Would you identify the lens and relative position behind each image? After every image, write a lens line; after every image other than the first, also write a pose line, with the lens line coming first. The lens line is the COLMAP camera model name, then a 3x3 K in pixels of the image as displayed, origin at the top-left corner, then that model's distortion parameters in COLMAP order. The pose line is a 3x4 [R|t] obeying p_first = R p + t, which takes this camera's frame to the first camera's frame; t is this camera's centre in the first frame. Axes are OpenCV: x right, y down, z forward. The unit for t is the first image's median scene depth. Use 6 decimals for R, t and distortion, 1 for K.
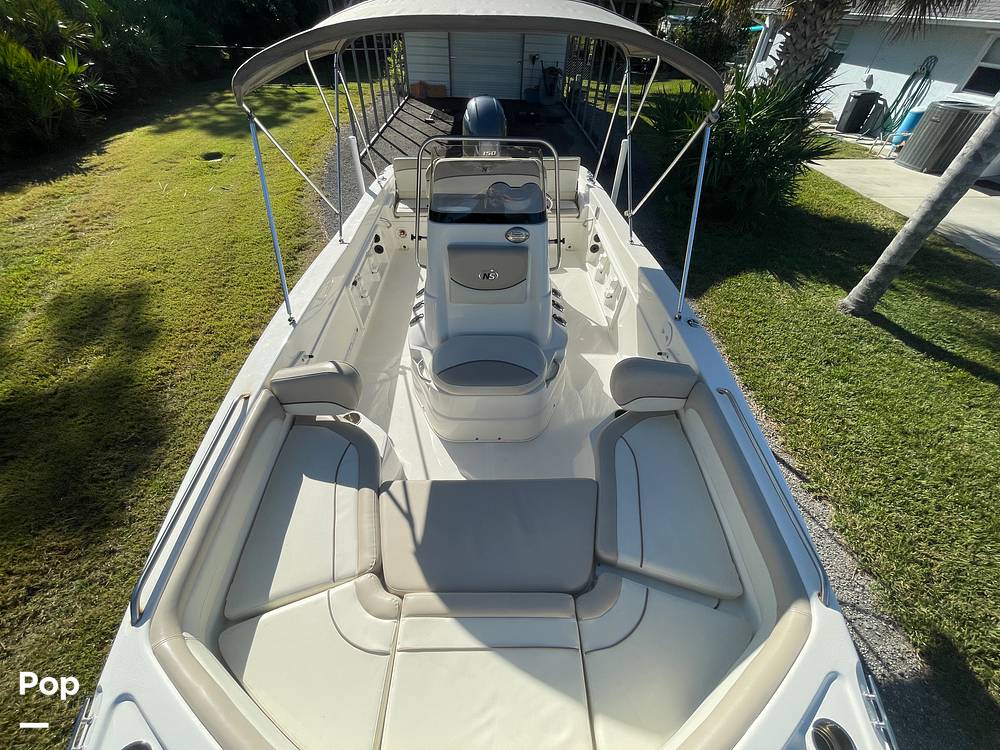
lens RADIAL K [[406.8, 0, 498.7], [0, 406.8, 372.2], [0, 0, 1]] dist [-0.002112, 0.000137]
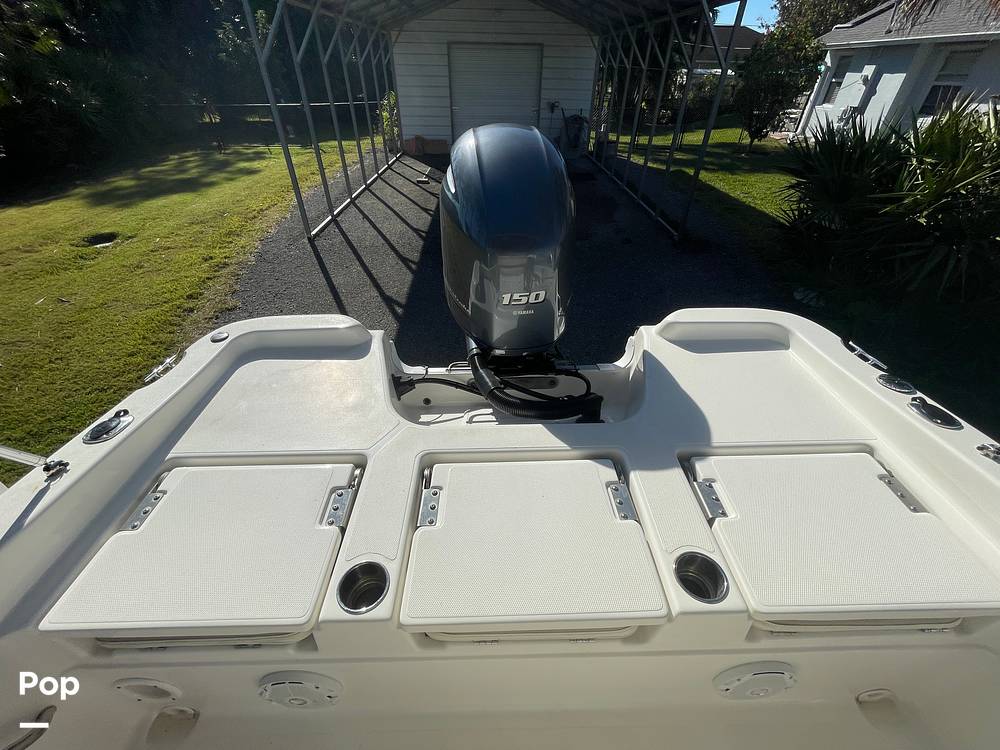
lens RADIAL K [[406.8, 0, 503.4], [0, 406.8, 371.0], [0, 0, 1]] dist [-0.002112, 0.000137]
pose [[0.999756, -0.017281, -0.013731, -0.037959], [0.015705, 0.994067, -0.107631, -0.487502], [0.015509, 0.107389, 0.994096, 0.760629]]
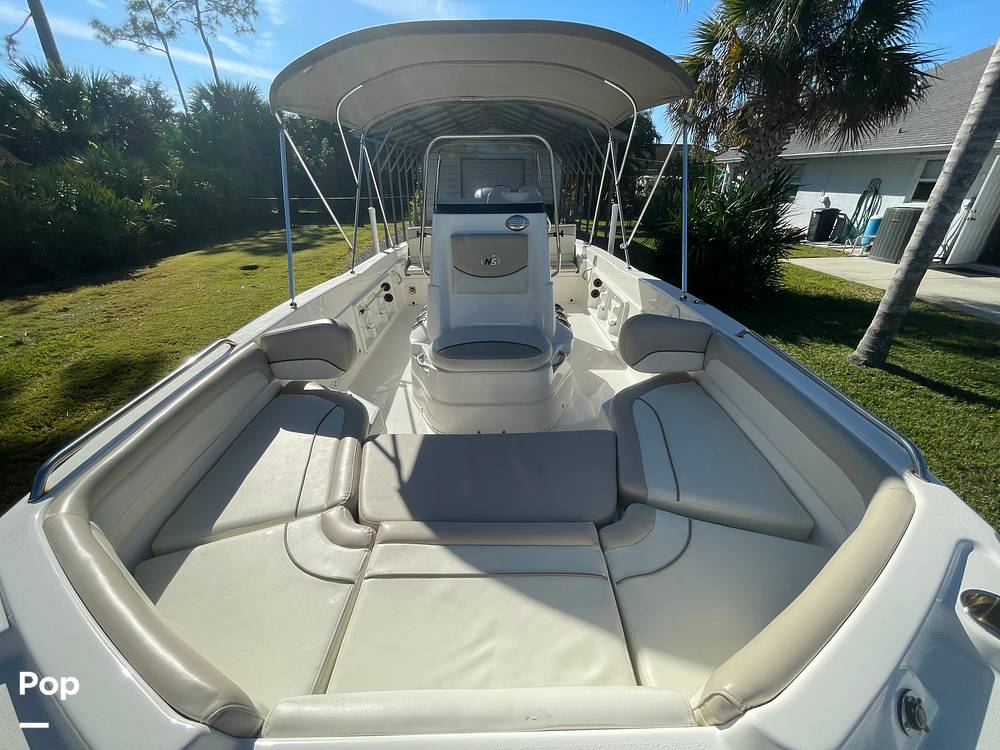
lens RADIAL K [[406.8, 0, 498.8], [0, 406.8, 372.2], [0, 0, 1]] dist [-0.002112, 0.000137]
pose [[0.999658, -0.016812, -0.020025, 0.006458], [0.010173, 0.955619, -0.294429, 0.178737], [0.024086, 0.294124, 0.955464, 0.057312]]
